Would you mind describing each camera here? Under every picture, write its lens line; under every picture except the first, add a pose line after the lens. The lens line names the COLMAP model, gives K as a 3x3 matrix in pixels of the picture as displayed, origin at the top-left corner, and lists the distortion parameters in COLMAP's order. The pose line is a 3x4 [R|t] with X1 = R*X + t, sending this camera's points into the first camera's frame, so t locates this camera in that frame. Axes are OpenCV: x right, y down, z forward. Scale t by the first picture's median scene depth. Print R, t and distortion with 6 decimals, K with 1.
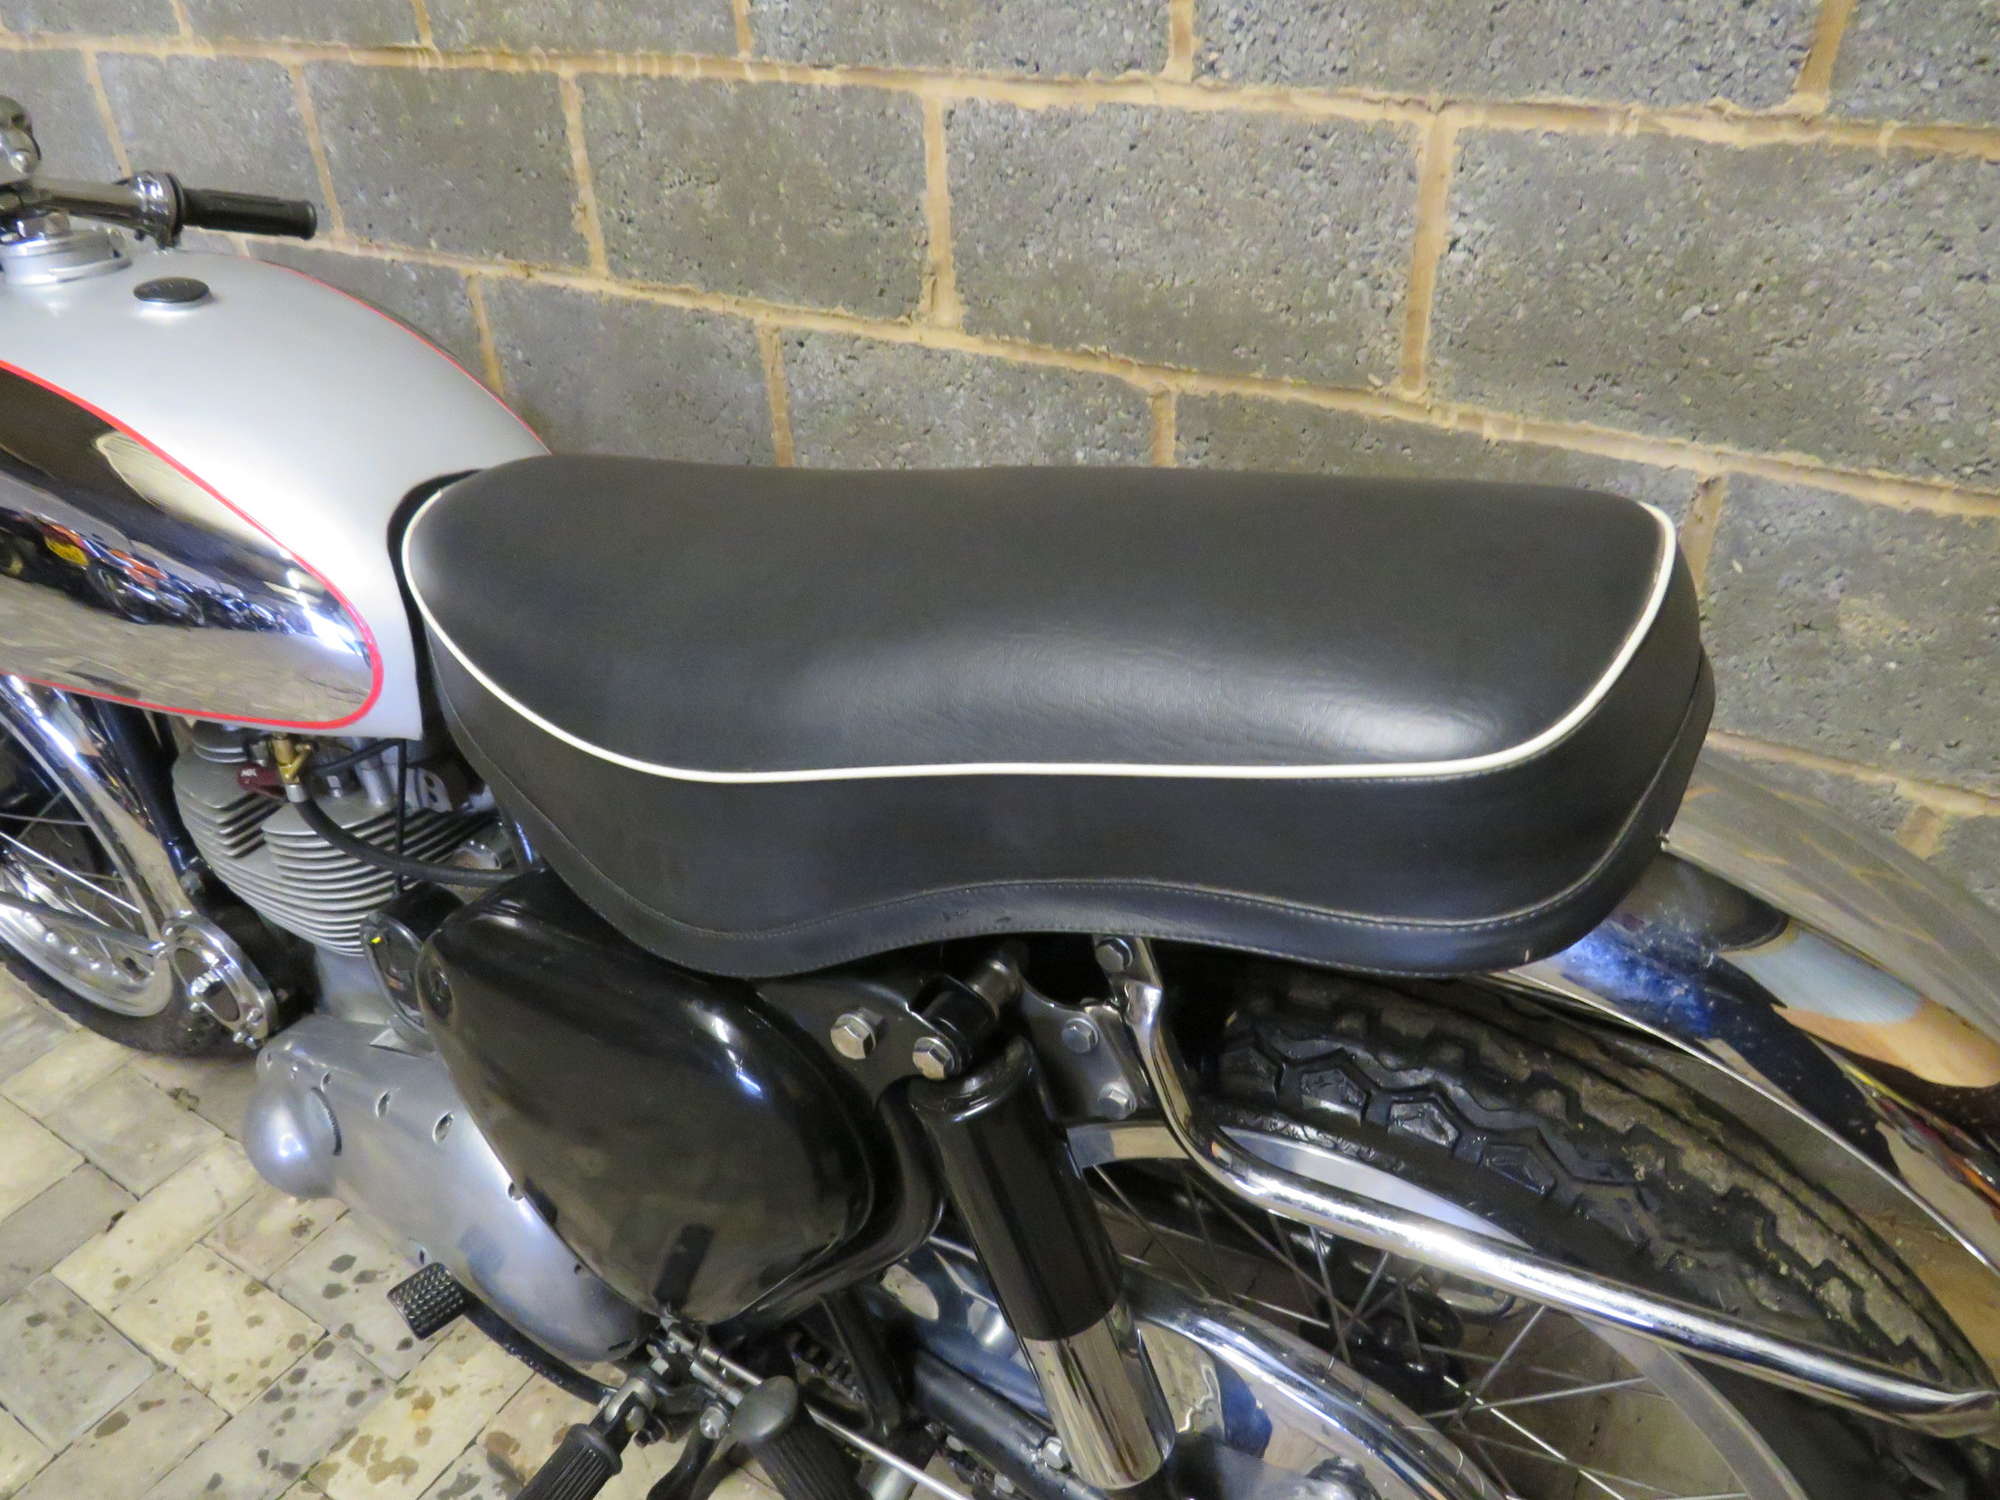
lens RADIAL K [[1403.4, 0, 1004.8], [0, 1403.4, 749.7], [0, 0, 1]] dist [-0.025395, 0.000812]
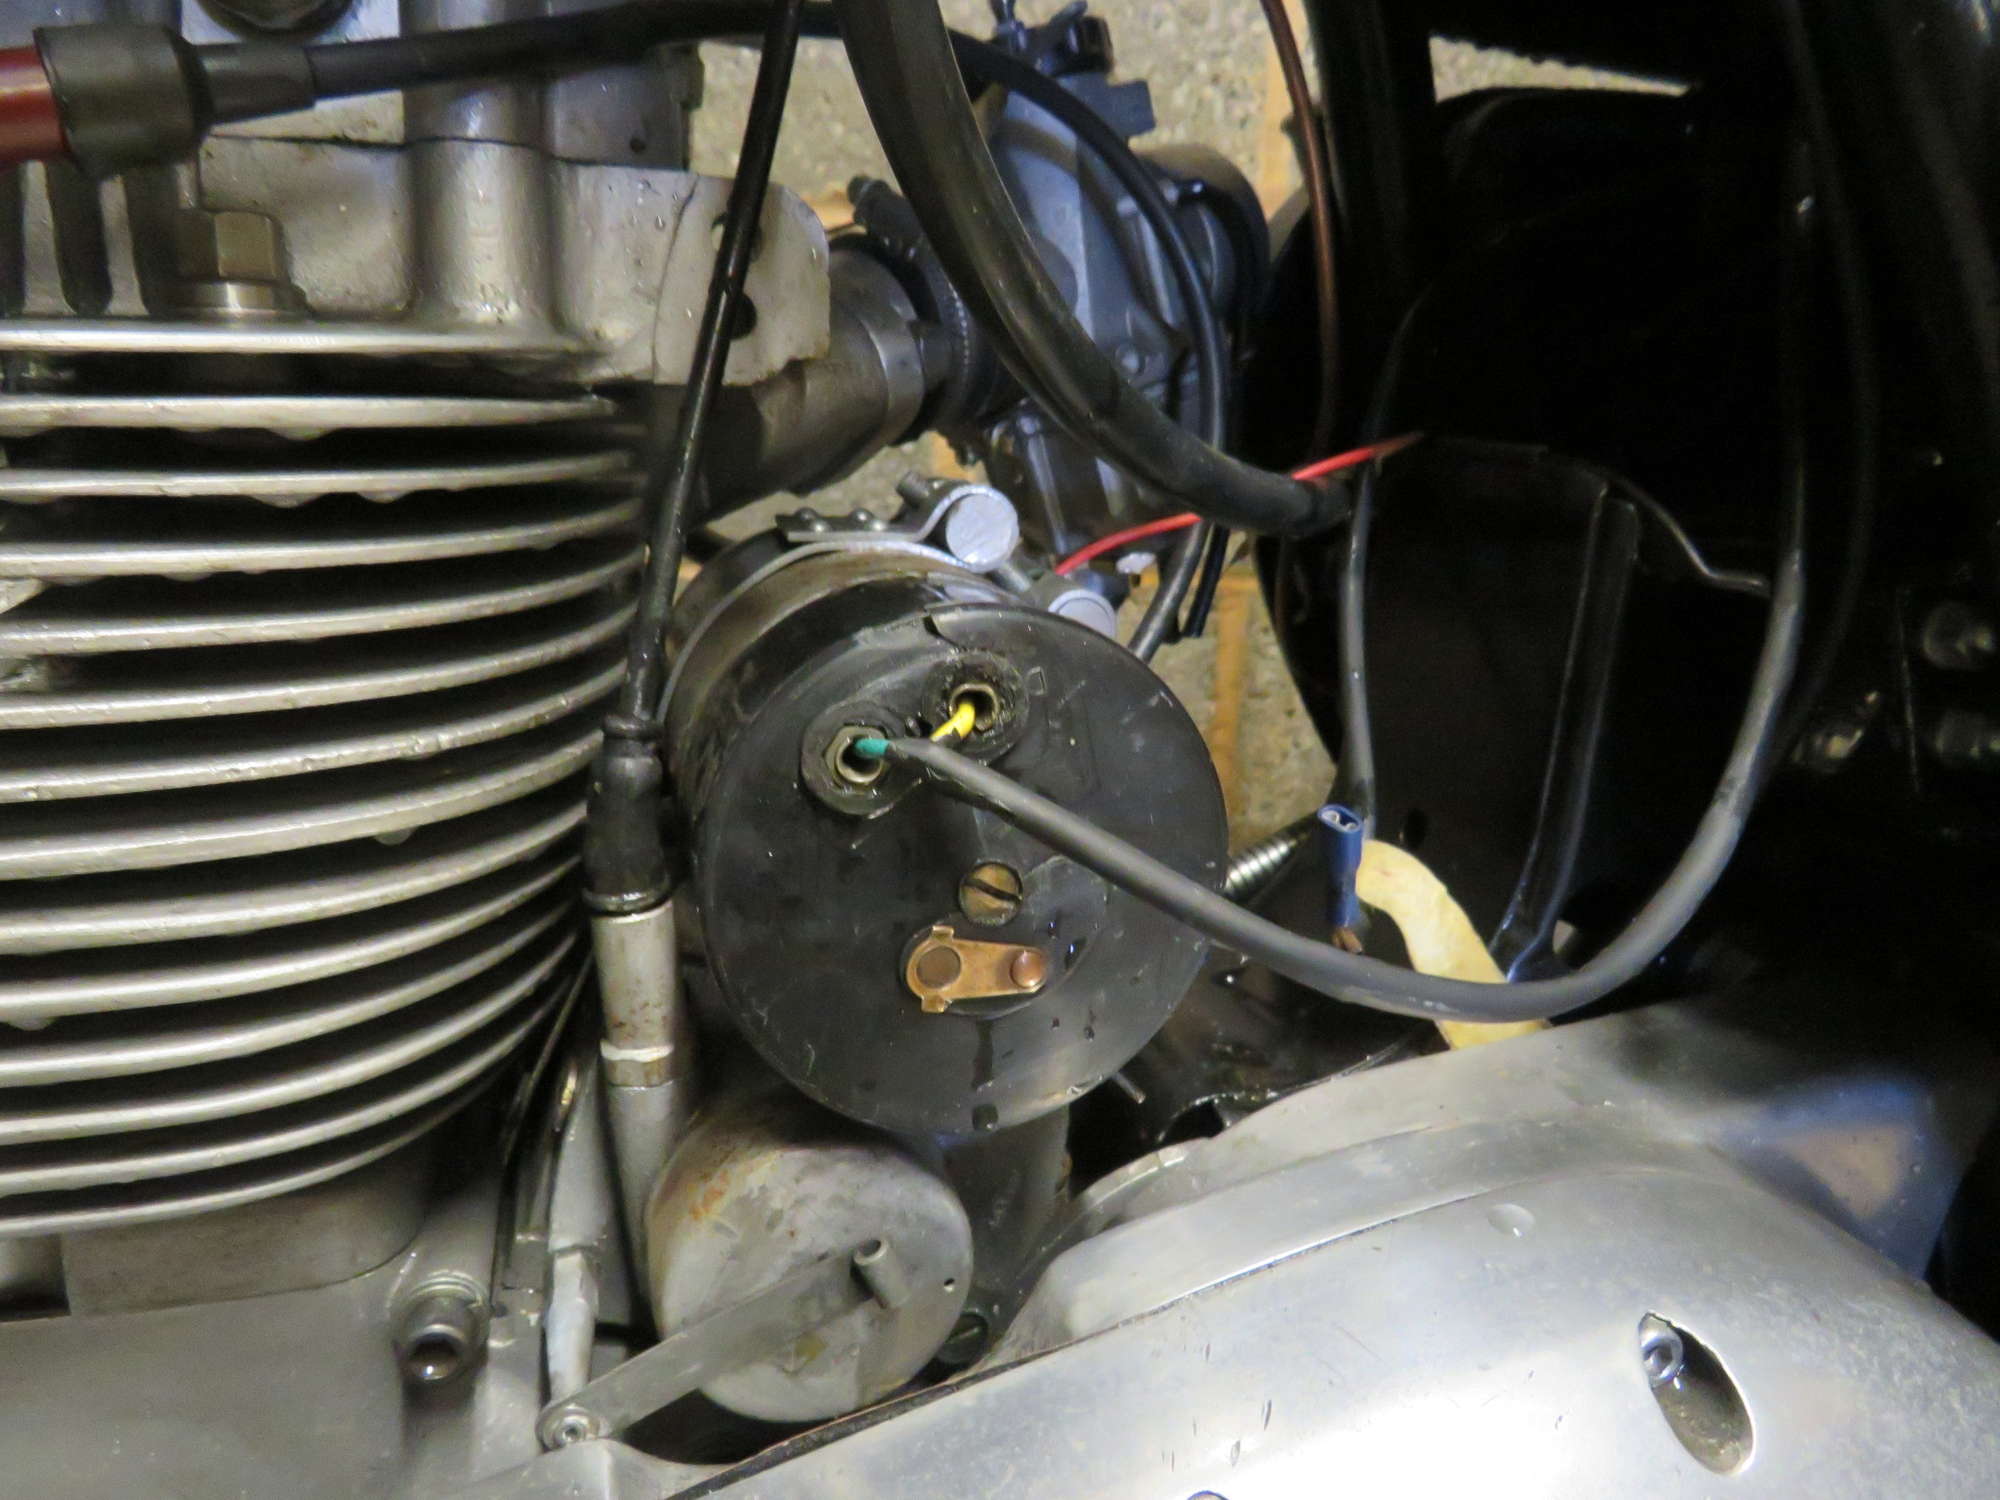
lens RADIAL K [[1403.4, 0, 990.3], [0, 1403.4, 750.0], [0, 0, 1]] dist [-0.025395, 0.000812]
pose [[0.688482, -0.098762, 0.718497, -0.393835], [0.335951, 0.921417, -0.195262, 0.121052], [-0.642751, 0.375814, 0.667559, 0.570775]]
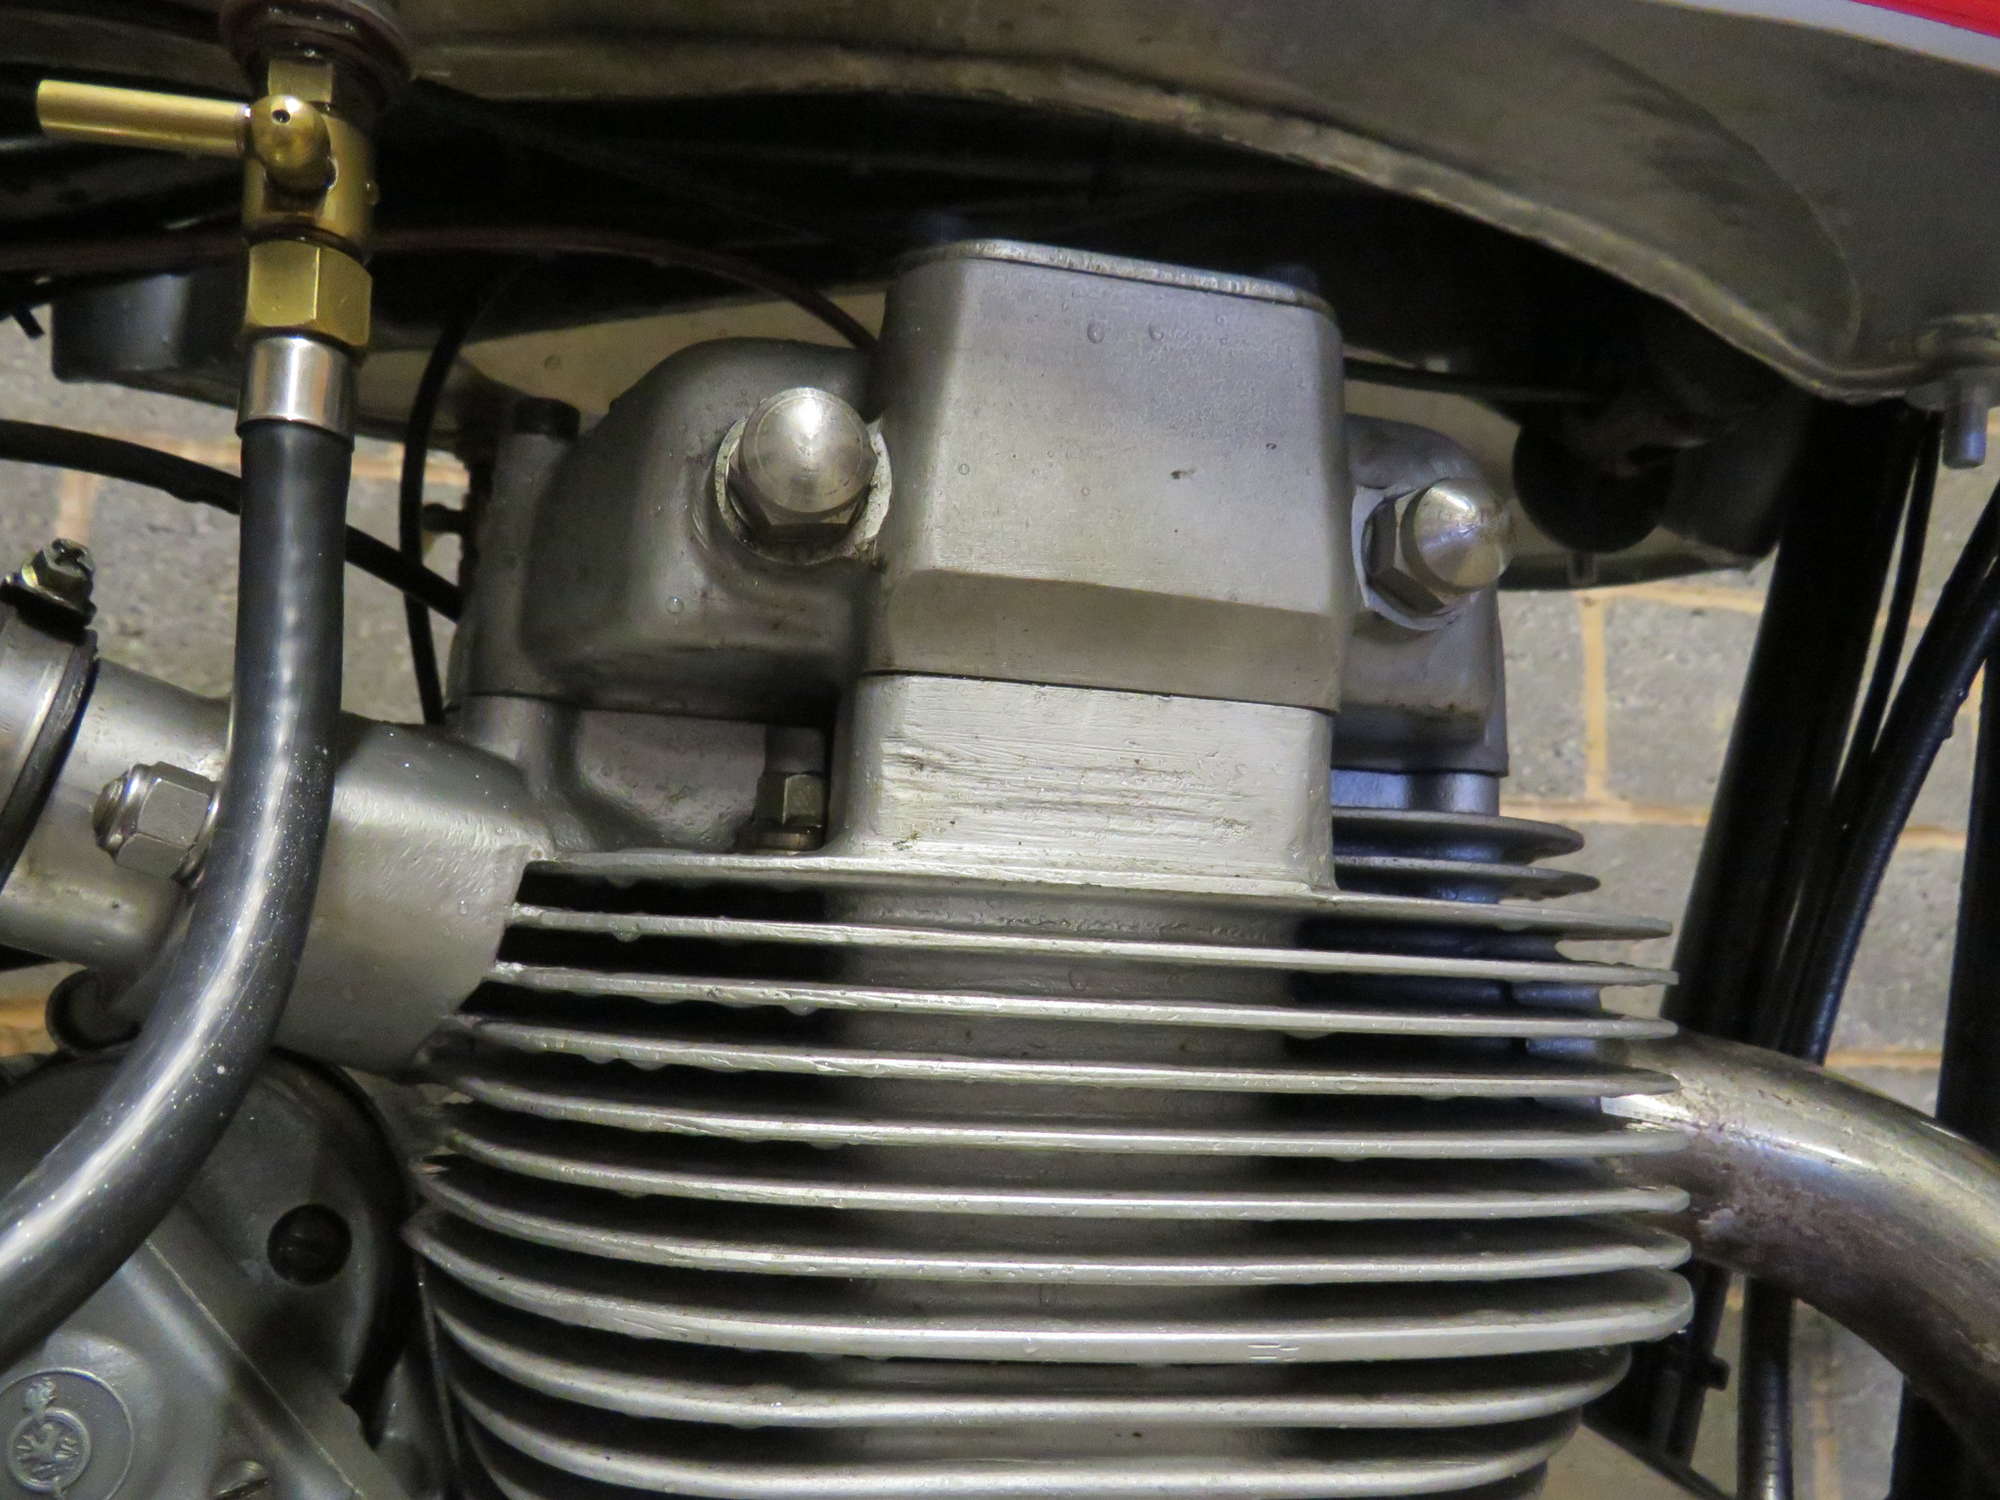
lens RADIAL K [[1403.4, 0, 986.3], [0, 1403.4, 758.7], [0, 0, 1]] dist [-0.025395, 0.000812]
pose [[0.735944, 0.138626, 0.662699, -0.466754], [0.317206, 0.794139, -0.518386, 0.233113], [-0.598137, 0.591715, 0.540469, 0.401108]]
